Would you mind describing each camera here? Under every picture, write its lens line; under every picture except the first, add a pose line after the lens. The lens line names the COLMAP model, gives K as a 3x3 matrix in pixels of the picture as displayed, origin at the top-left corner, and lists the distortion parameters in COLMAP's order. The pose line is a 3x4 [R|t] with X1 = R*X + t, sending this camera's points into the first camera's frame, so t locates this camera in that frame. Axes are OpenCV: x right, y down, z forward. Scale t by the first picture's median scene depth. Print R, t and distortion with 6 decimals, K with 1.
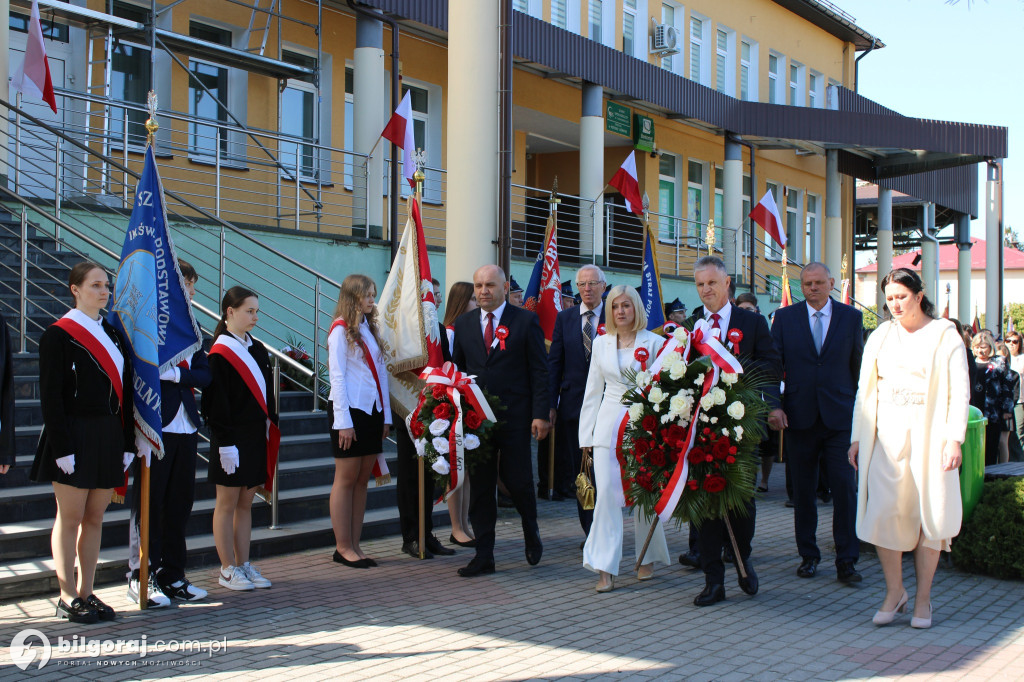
lens RADIAL K [[1493.9, 0, 512.0], [0, 1493.9, 341.0], [0, 0, 1]] dist [-0.027940, -0.006228]
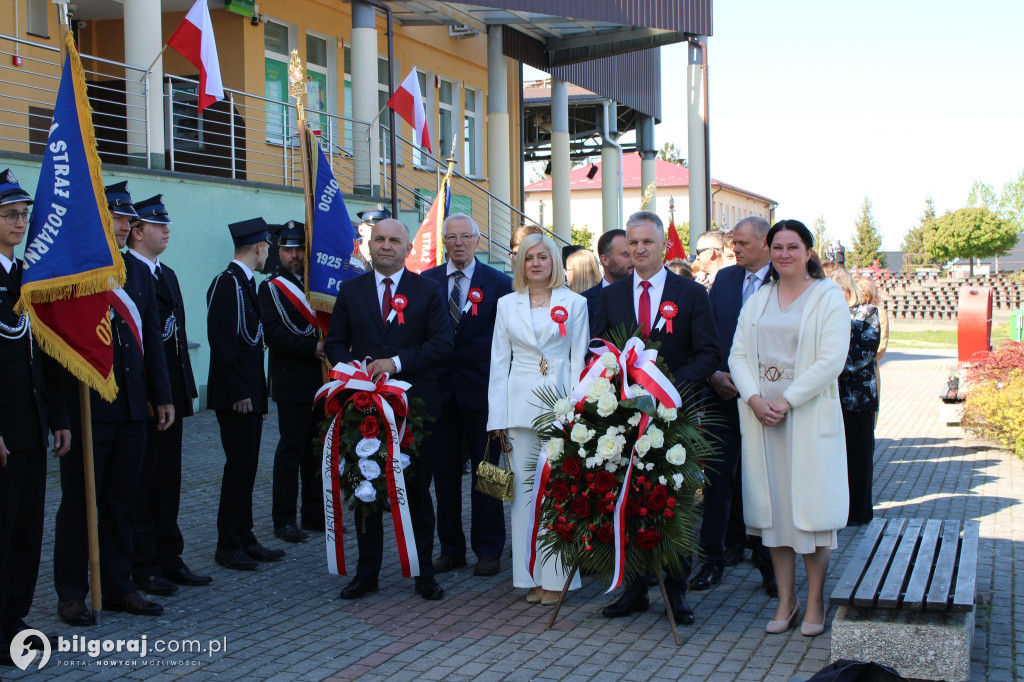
lens RADIAL K [[1493.9, 0, 512.0], [0, 1493.9, 341.0], [0, 0, 1]] dist [-0.027940, -0.006228]
pose [[0.974583, -0.032030, 0.221724, 0.047051], [0.021197, 0.998470, 0.051067, -0.003666], [-0.223020, -0.045069, 0.973771, 0.240094]]
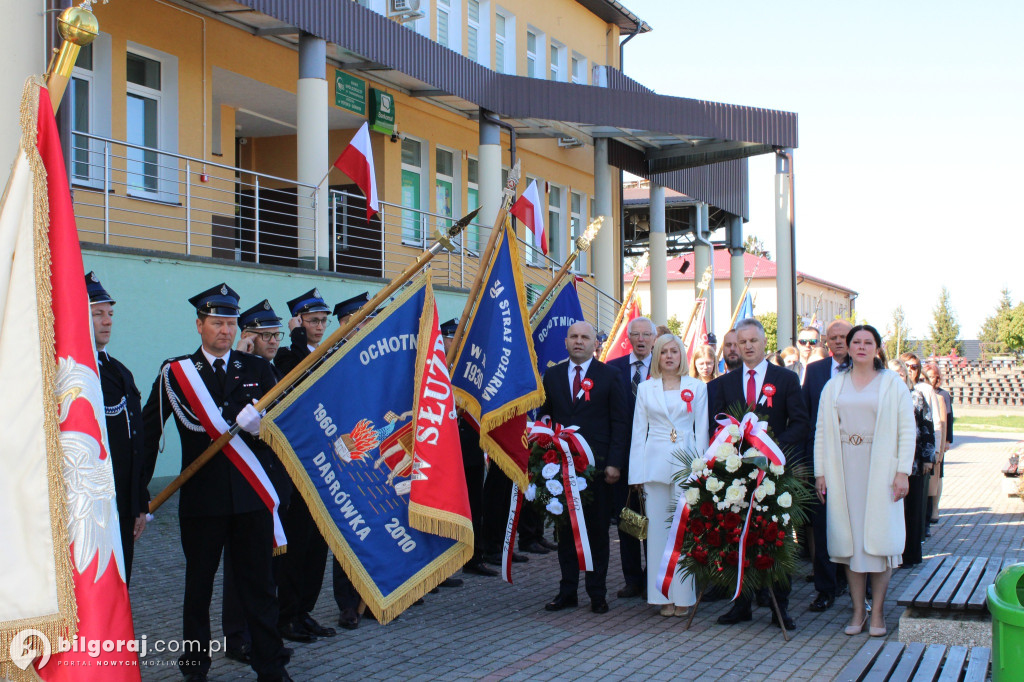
lens RADIAL K [[1456.1, 0, 512.0], [0, 1456.1, 341.0], [0, 0, 1]] dist [-0.047948, 0.102661]
pose [[0.985946, -0.014092, 0.166470, 0.021514], [0.015502, 0.999854, -0.007178, -0.005210], [-0.166345, 0.009658, 0.986020, 0.179955]]
